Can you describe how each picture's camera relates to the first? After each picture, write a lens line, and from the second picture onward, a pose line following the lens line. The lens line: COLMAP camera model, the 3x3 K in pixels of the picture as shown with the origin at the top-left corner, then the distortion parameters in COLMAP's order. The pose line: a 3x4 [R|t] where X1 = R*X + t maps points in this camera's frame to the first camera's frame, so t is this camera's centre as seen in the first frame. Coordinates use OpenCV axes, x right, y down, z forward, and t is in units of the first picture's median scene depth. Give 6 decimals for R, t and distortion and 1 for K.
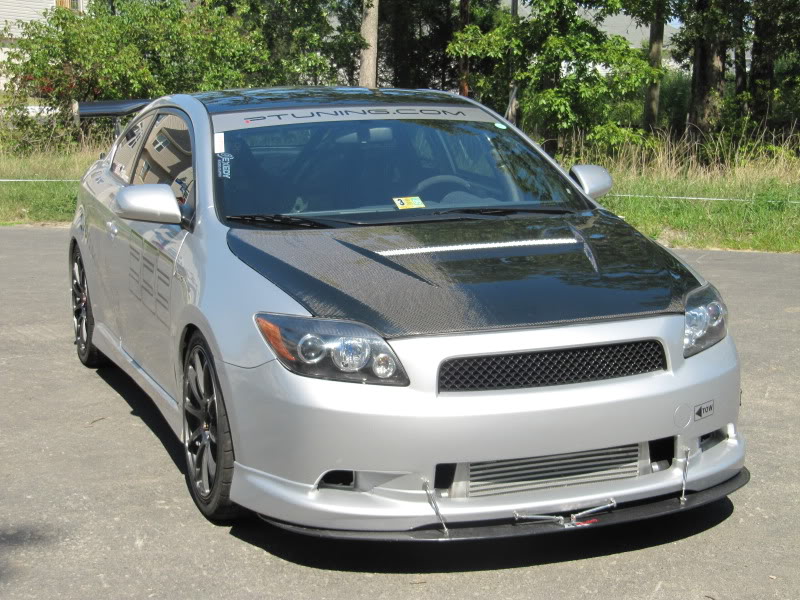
lens RADIAL K [[1544.8, 0, 400.0], [0, 1544.8, 300.0], [0, 0, 1]] dist [0.172608, -0.018762]
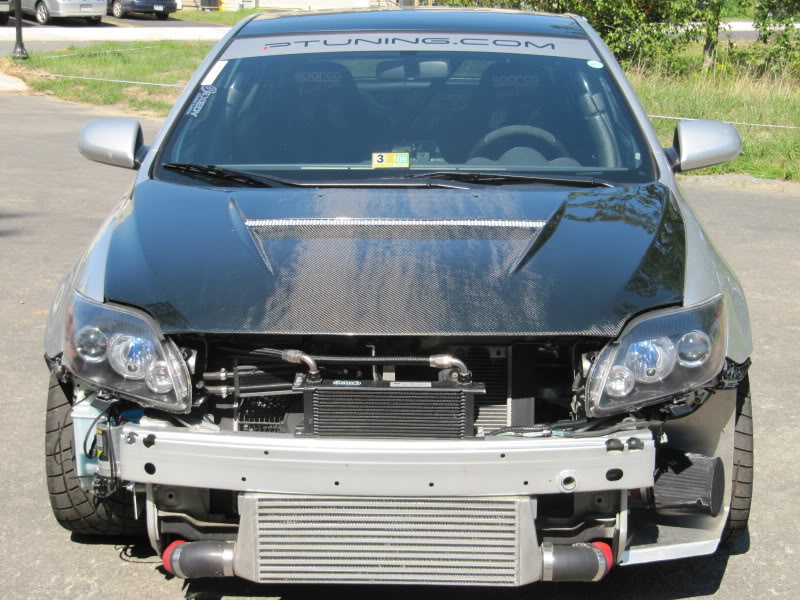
lens RADIAL K [[1535.3, 0, 400.0], [0, 1535.3, 300.0], [0, 0, 1]] dist [0.189218, 0.055289]
pose [[0.913370, 0.097137, -0.395372, 0.367810], [-0.076544, 0.994774, 0.067572, -0.051860], [0.399869, -0.031455, 0.916032, 0.330292]]
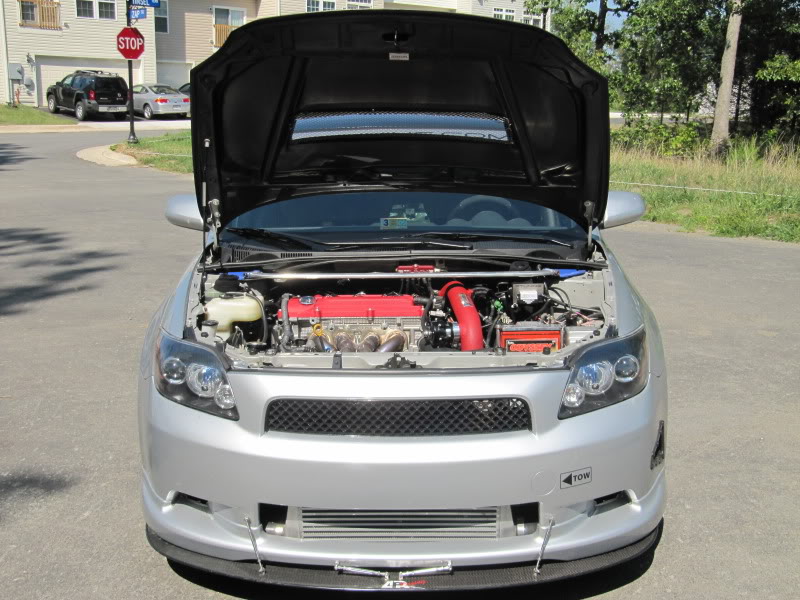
lens RADIAL K [[1014.1, 0, 400.0], [0, 1014.1, 300.0], [0, 0, 1]] dist [-0.000198, 0.041438]
pose [[0.919984, 0.087358, -0.382097, 0.317738], [-0.064379, 0.995285, 0.072544, -0.069911], [0.386633, -0.042140, 0.921270, 0.410826]]
